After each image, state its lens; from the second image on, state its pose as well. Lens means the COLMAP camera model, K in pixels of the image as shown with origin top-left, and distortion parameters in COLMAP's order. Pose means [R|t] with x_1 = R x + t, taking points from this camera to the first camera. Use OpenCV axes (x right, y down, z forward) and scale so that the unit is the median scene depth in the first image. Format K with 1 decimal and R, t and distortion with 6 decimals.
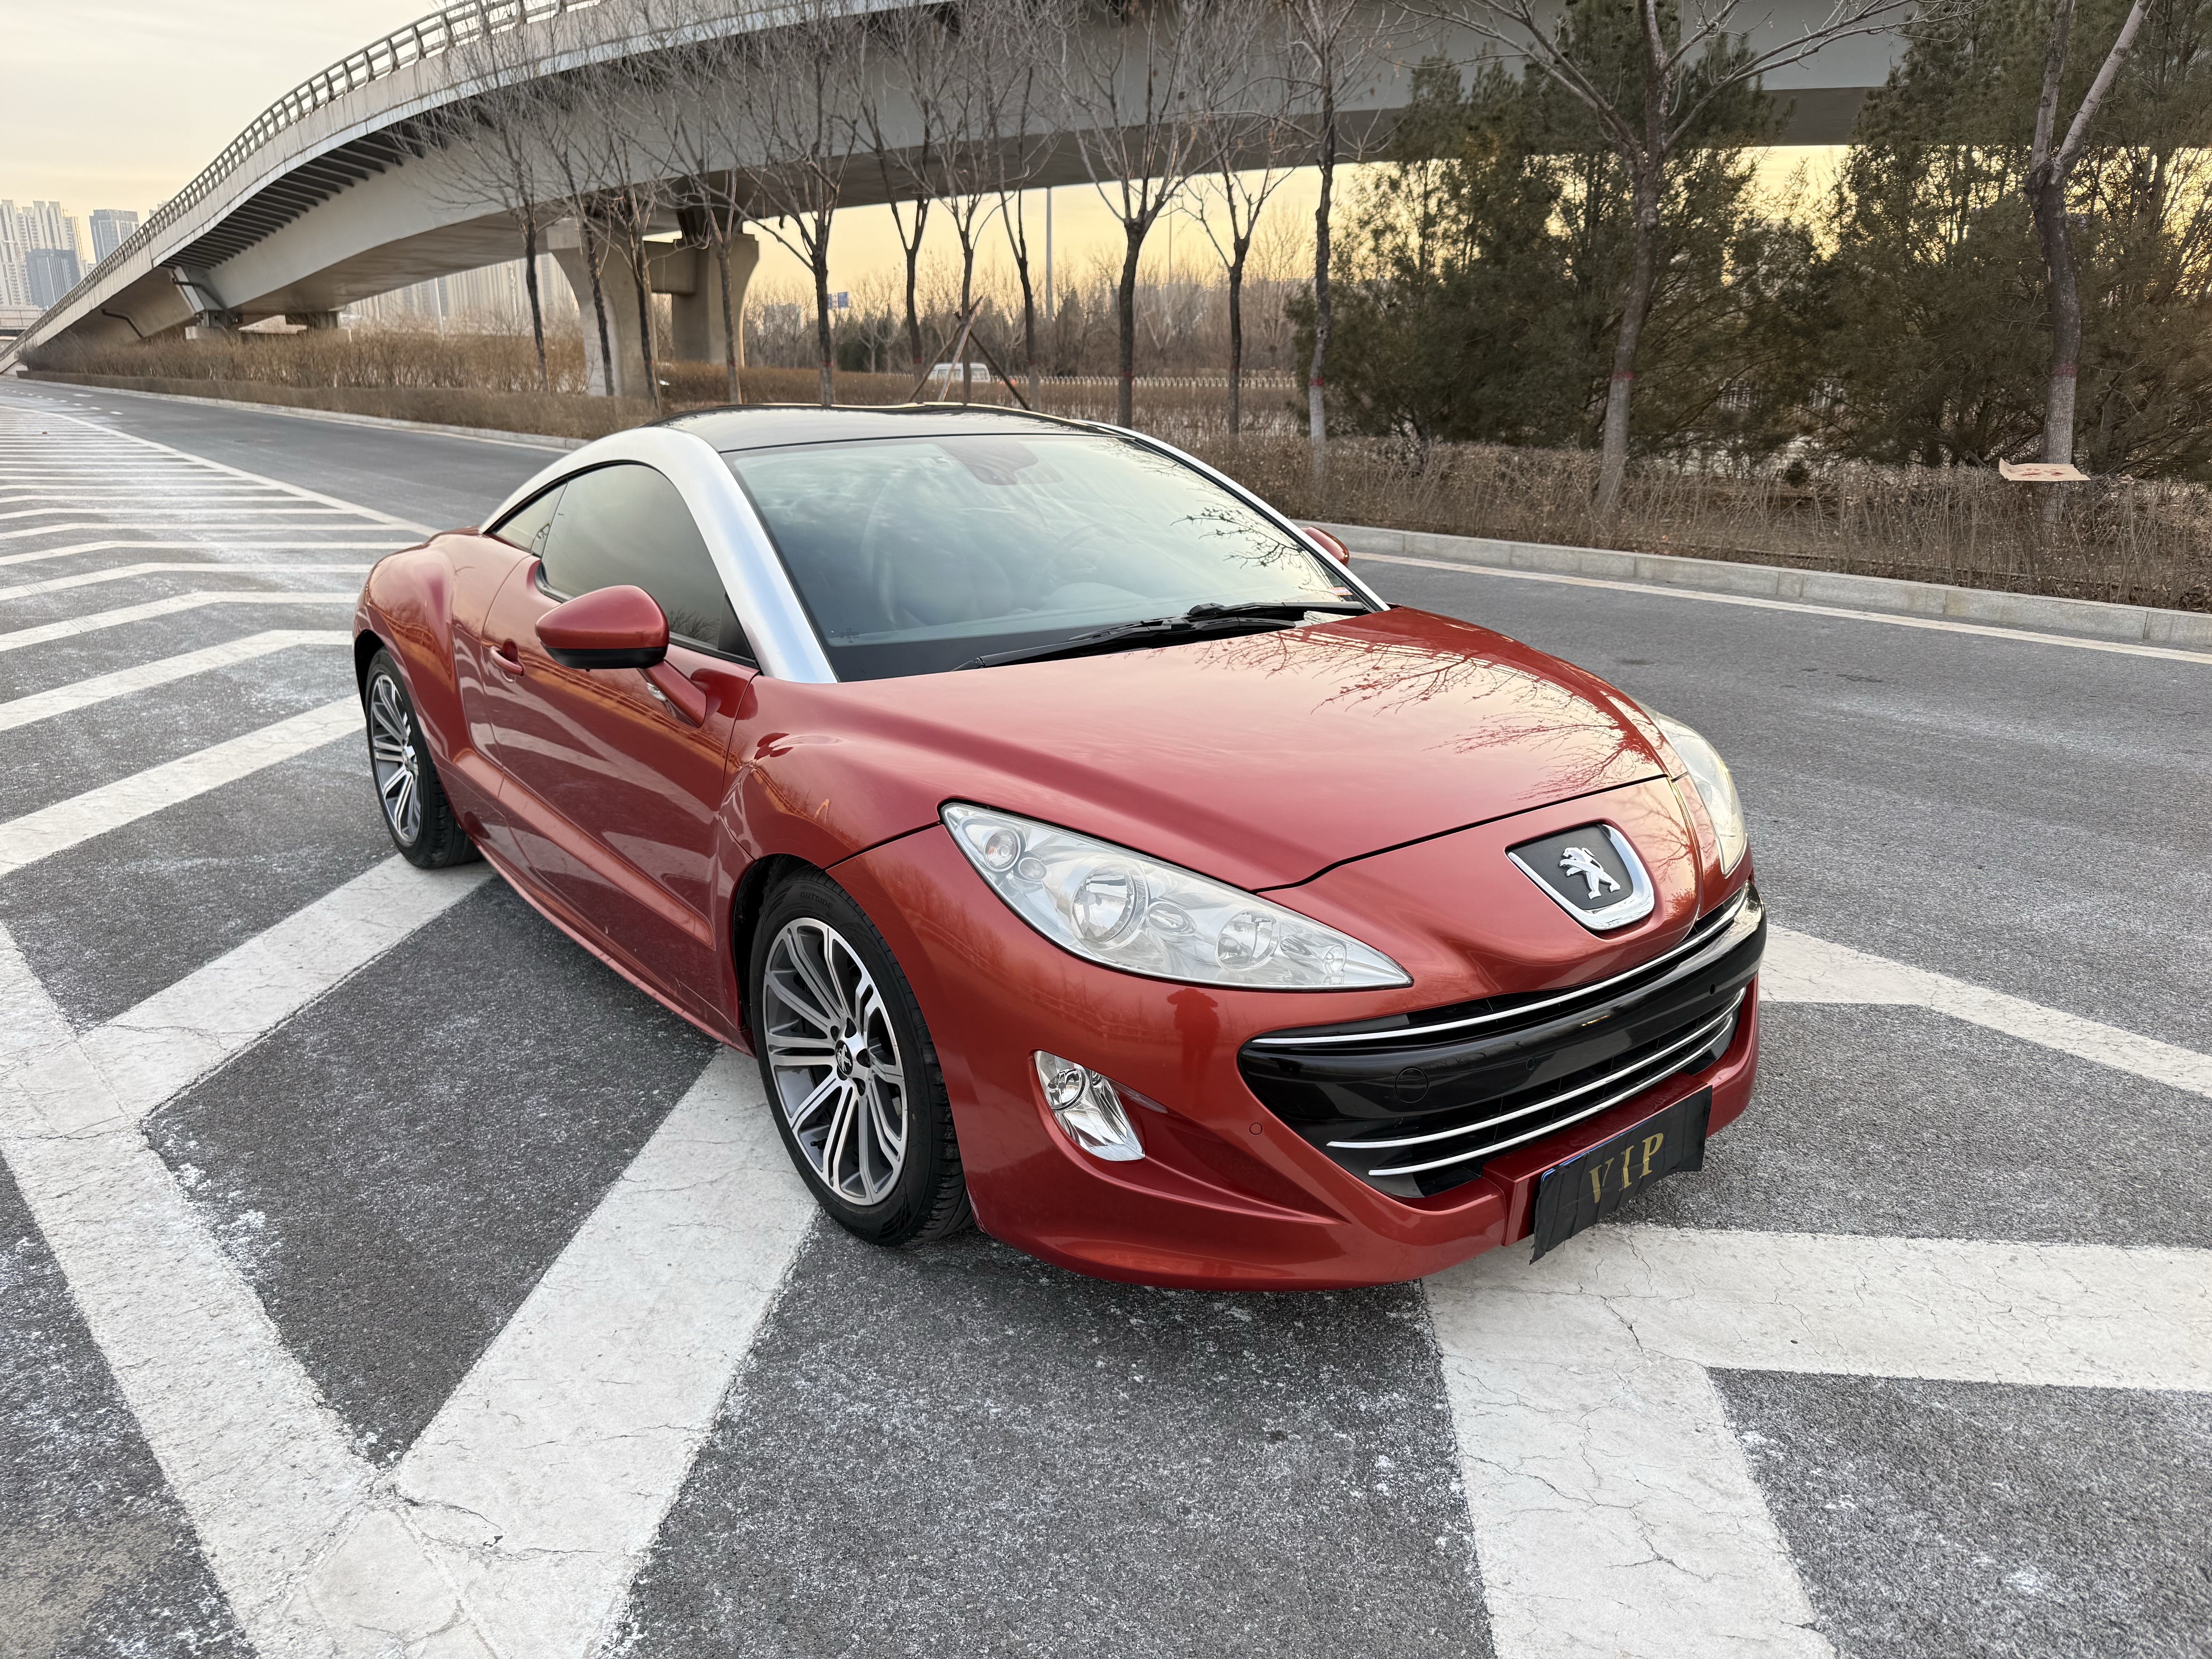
lens RADIAL K [[1541.3, 0, 1106.0], [0, 1541.3, 829.5], [0, 0, 1]] dist [0.001217, -0.001545]
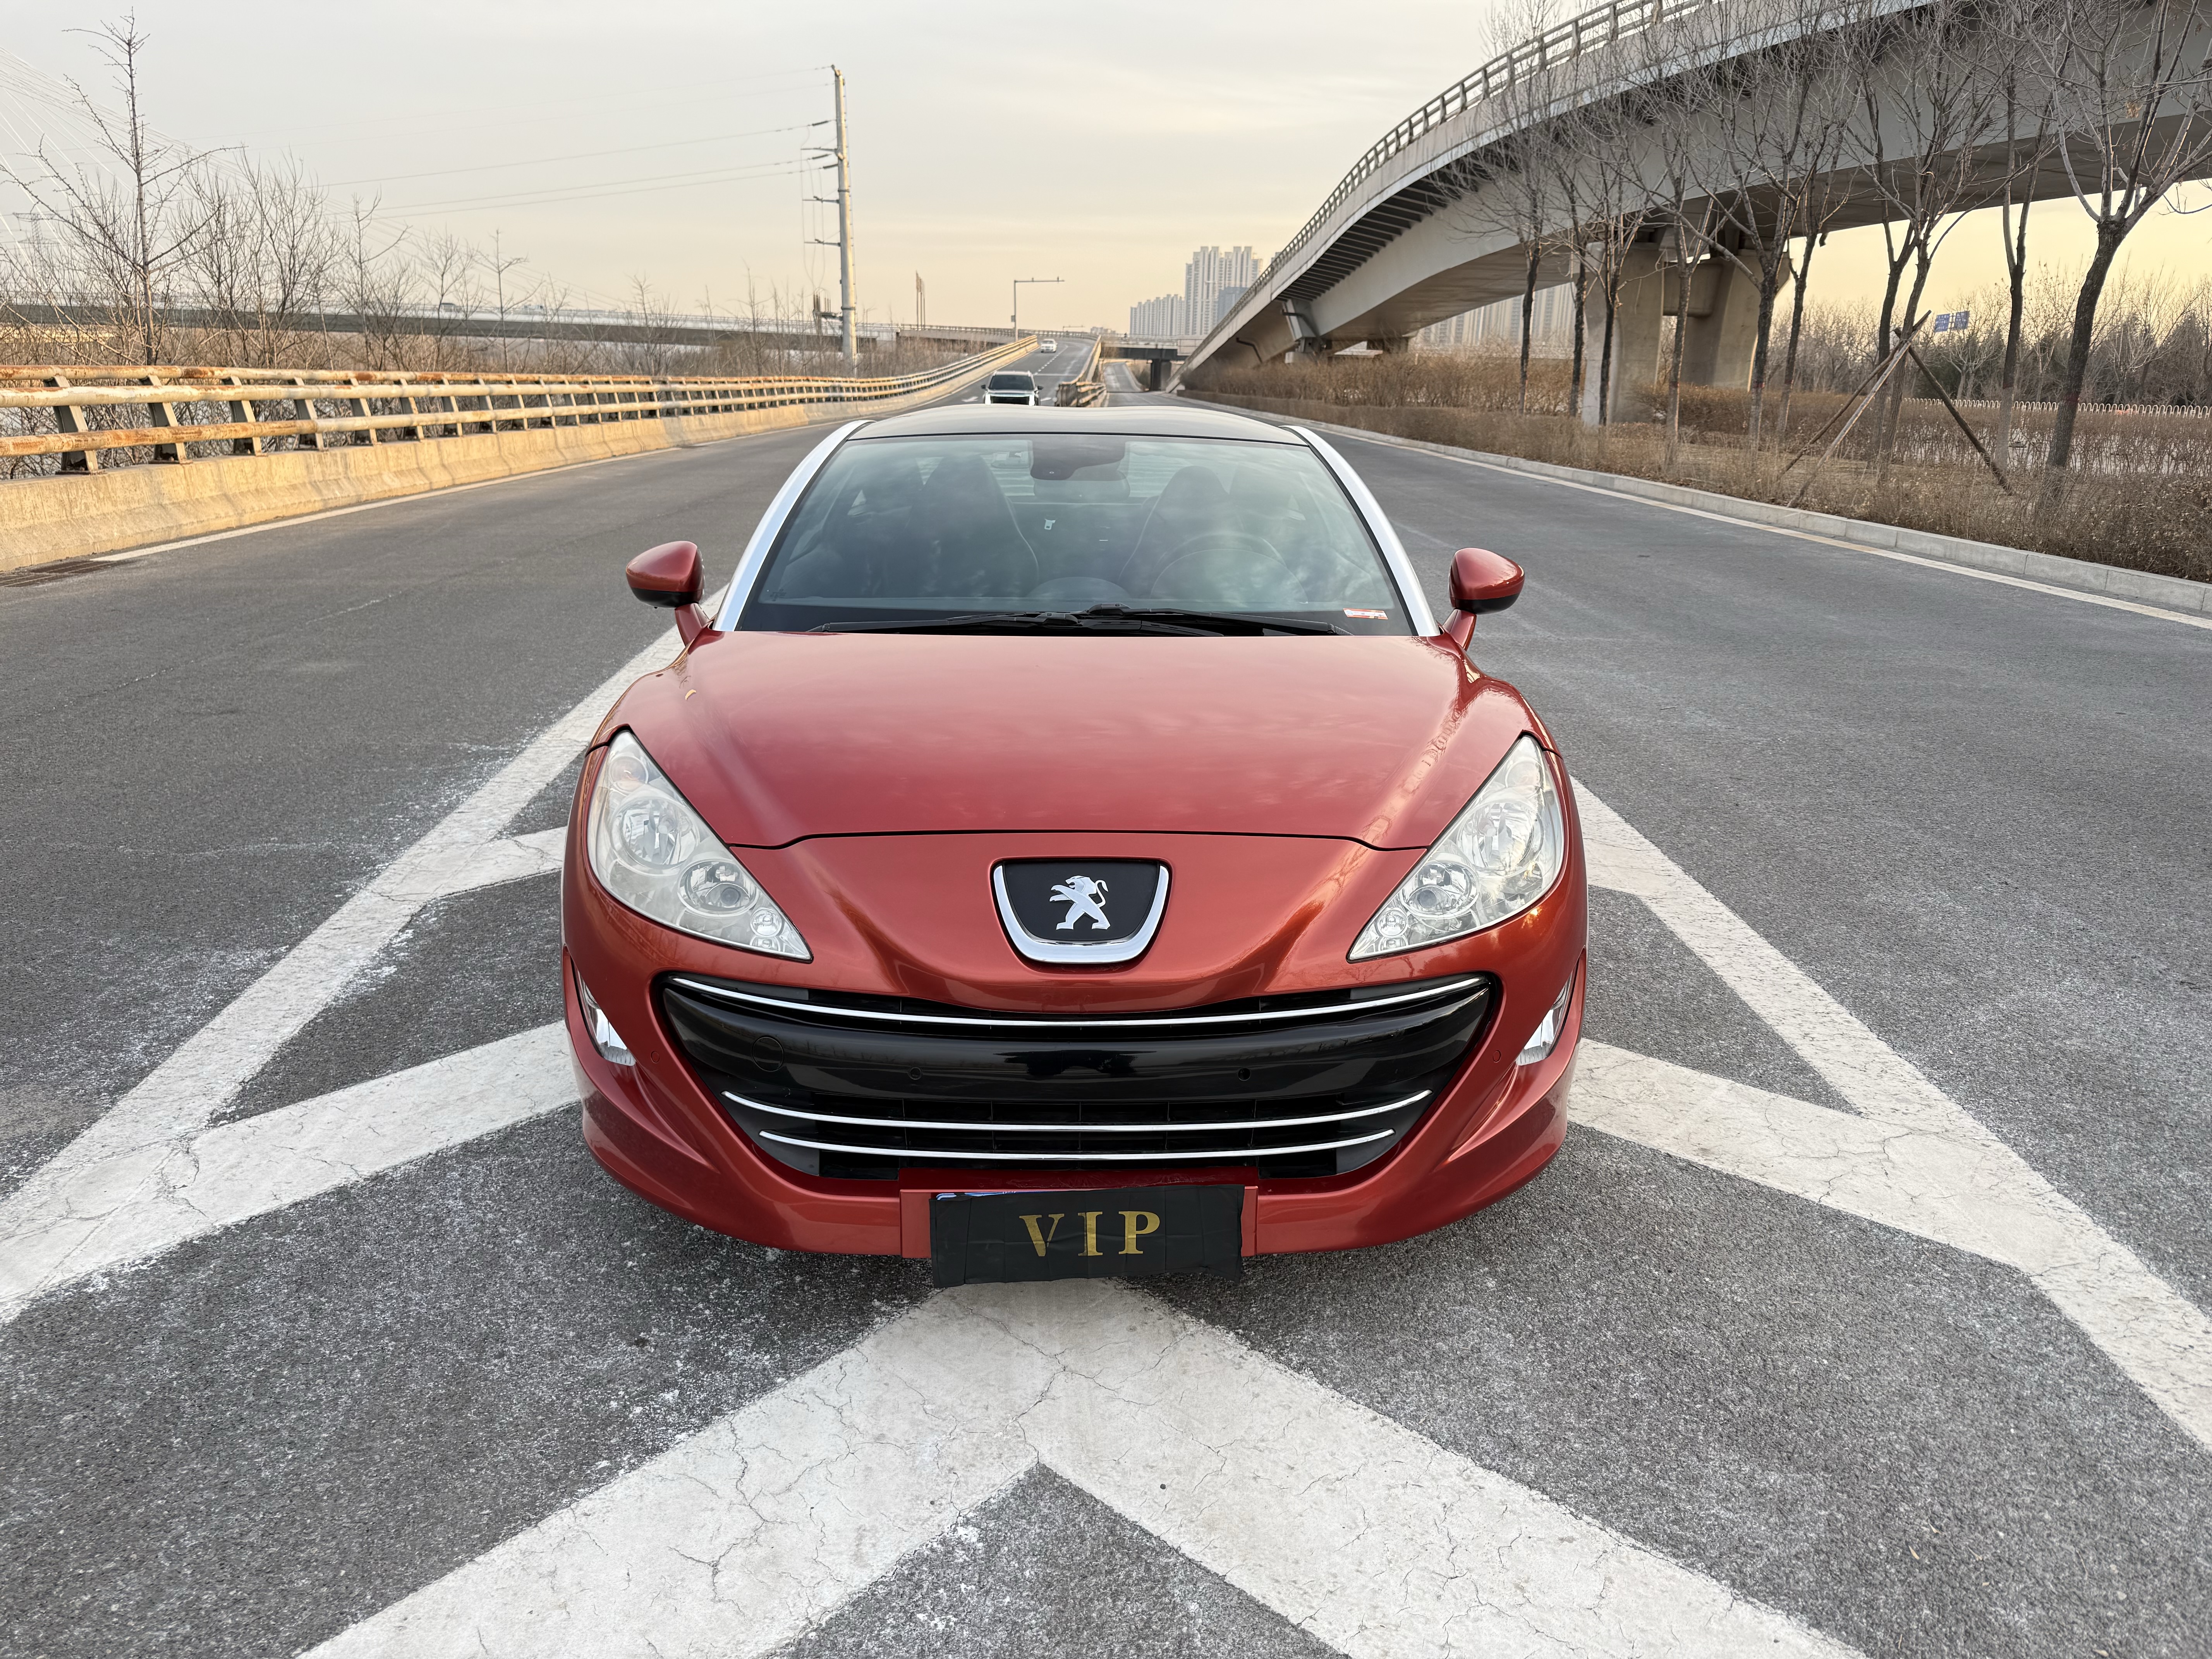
lens RADIAL K [[1535.0, 0, 1106.0], [0, 1535.0, 829.5], [0, 0, 1]] dist [0.032360, -0.045587]
pose [[0.805709, 0.174666, -0.565972, 0.836258], [-0.182790, 0.982215, 0.042907, -0.058270], [0.563401, 0.068883, 0.823307, 0.246181]]
